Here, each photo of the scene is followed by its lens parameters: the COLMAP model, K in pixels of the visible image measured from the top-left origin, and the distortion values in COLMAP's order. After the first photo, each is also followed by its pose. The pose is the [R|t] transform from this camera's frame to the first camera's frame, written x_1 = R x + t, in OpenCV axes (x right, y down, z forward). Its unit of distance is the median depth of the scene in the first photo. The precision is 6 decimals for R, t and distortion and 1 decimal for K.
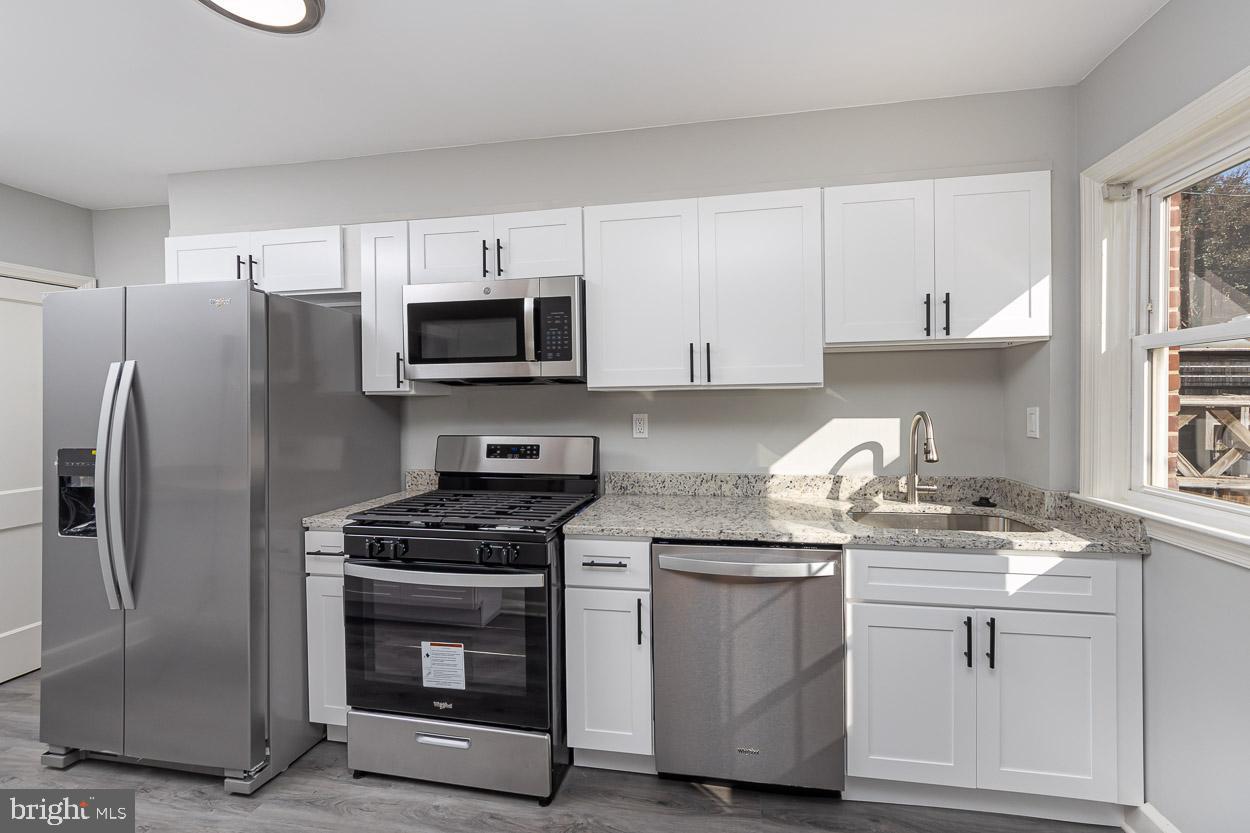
lens RADIAL K [[523.7, 0, 614.6], [0, 523.7, 408.6], [0, 0, 1]] dist [0.007119, 0.000565]
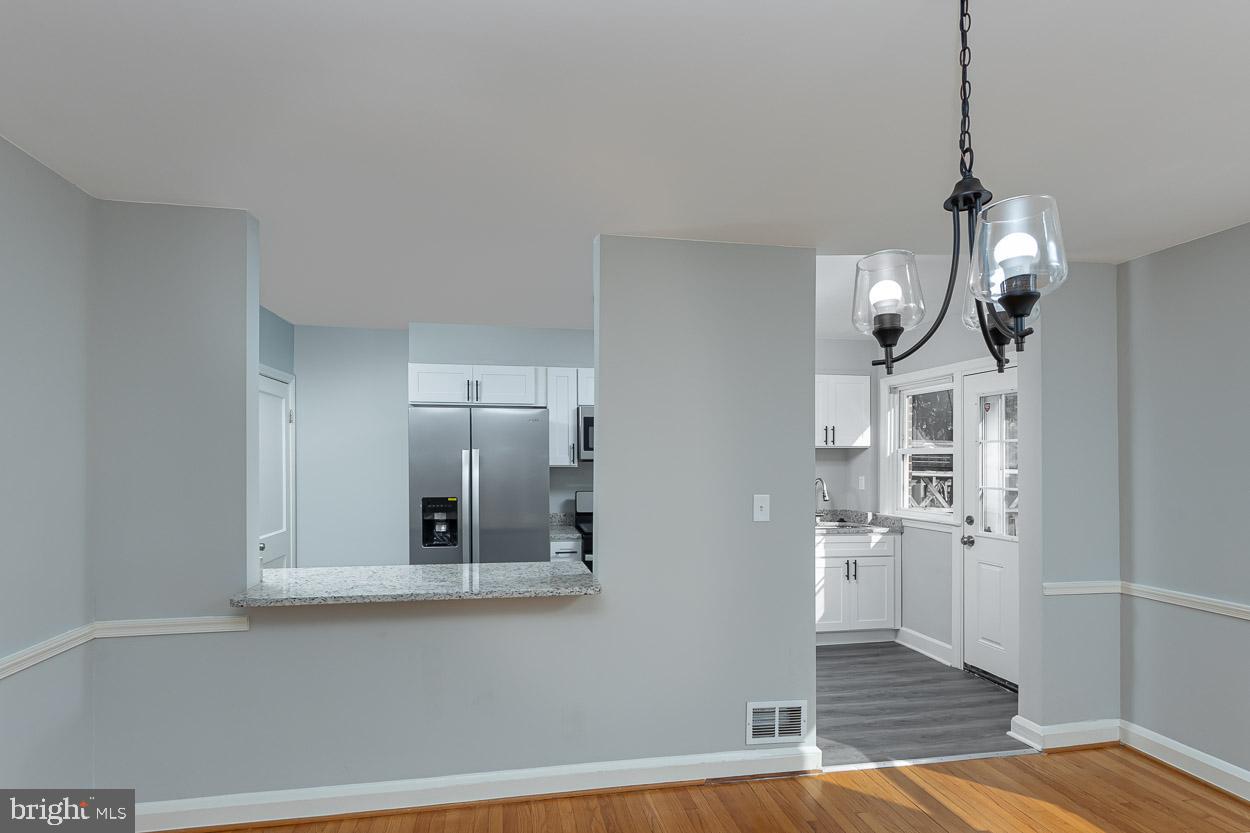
lens RADIAL K [[600.9, 0, 598.0], [0, 600.9, 466.2], [0, 0, 1]] dist [0.002306, 0.000858]
pose [[0.943831, 0.009923, 0.330280, -1.180200], [-0.004448, 0.999840, -0.017330, 0.002779], [-0.330399, 0.014887, 0.943724, -1.108561]]
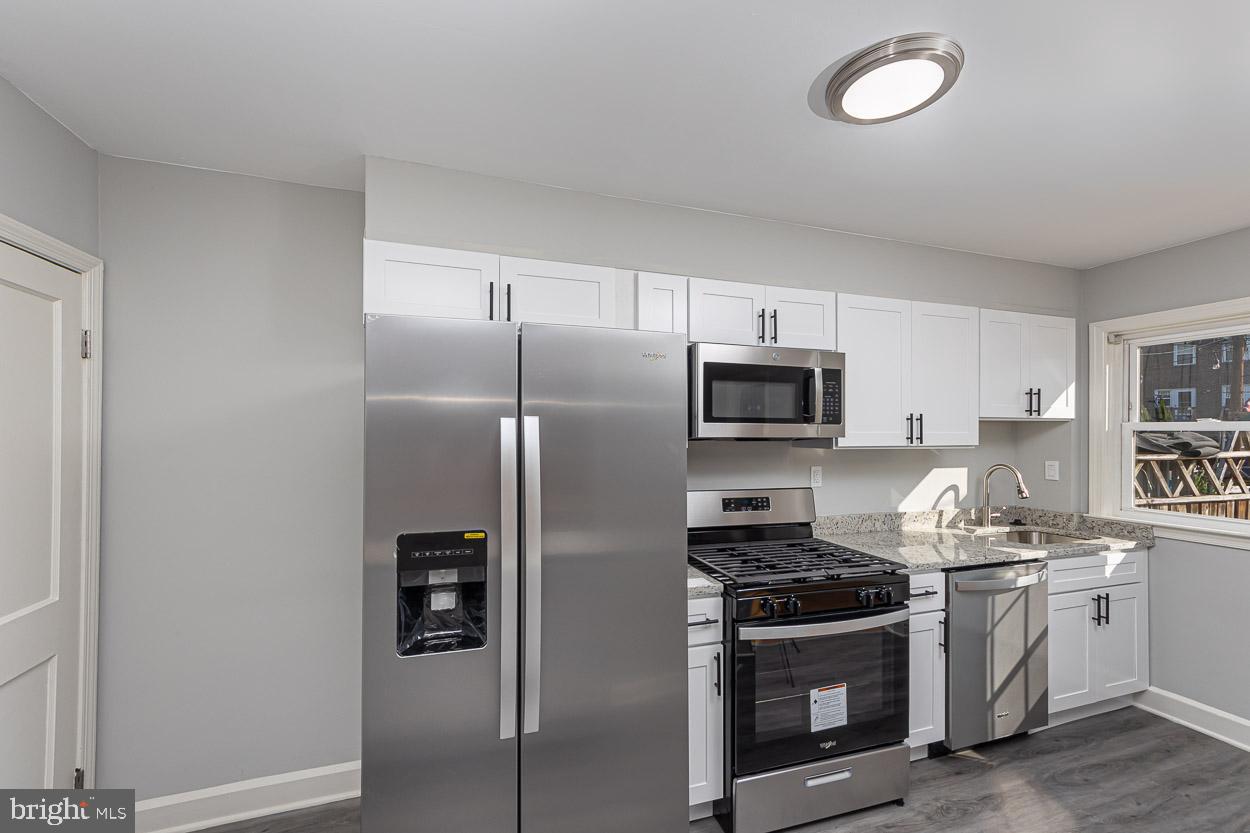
lens RADIAL K [[523.7, 0, 647.3], [0, 523.7, 433.4], [0, 0, 1]] dist [0.007119, 0.000565]
pose [[0.873548, 0.015101, 0.486504, -1.121586], [-0.005859, 0.999772, -0.020513, -0.049531], [-0.486703, 0.015068, 0.873437, 0.212391]]
